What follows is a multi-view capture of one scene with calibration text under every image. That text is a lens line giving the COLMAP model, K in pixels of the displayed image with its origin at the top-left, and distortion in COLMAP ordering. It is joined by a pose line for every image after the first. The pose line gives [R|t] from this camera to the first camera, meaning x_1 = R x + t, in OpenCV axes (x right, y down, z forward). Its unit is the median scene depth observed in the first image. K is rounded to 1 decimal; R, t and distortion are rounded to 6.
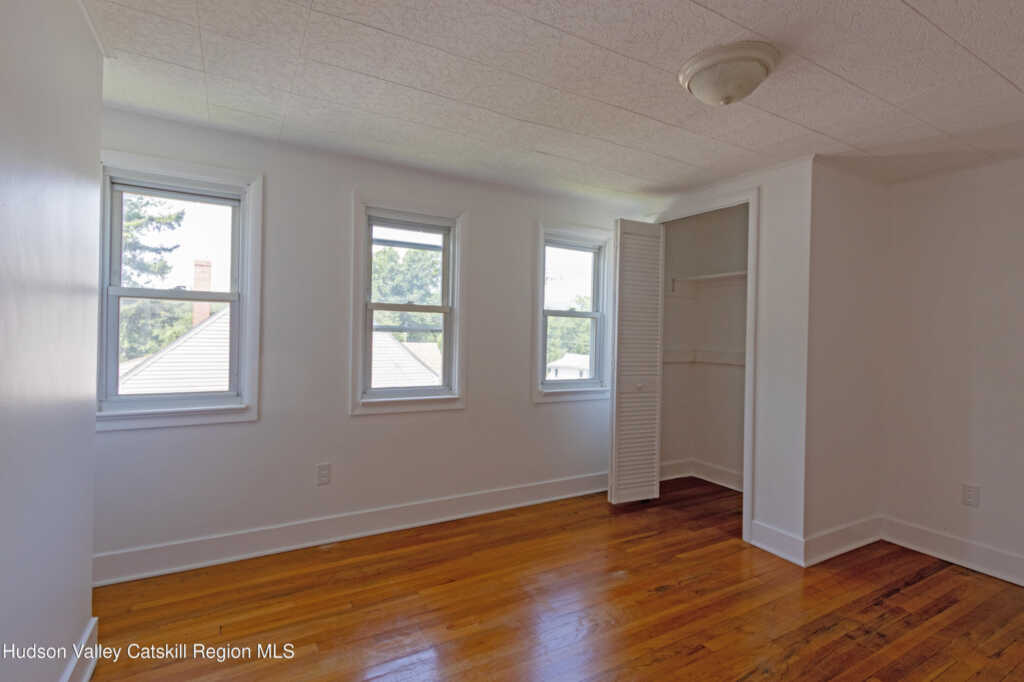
lens RADIAL K [[468.8, 0, 495.3], [0, 468.8, 323.5], [0, 0, 1]] dist [0.002901, -0.000957]
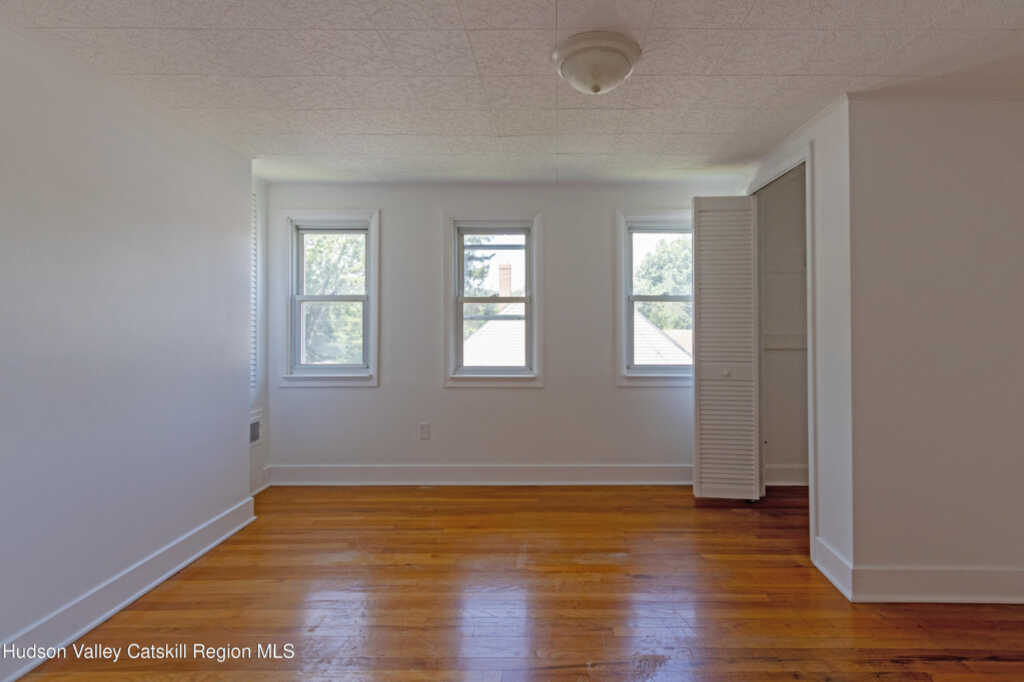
lens RADIAL K [[483.9, 0, 610.4], [0, 483.9, 300.1], [0, 0, 1]] dist [0.001051, -0.001631]
pose [[0.877825, -0.040014, -0.477307, 0.689872], [0.029068, 0.999118, -0.030300, 0.014038], [0.478099, 0.012724, 0.878214, 0.062138]]
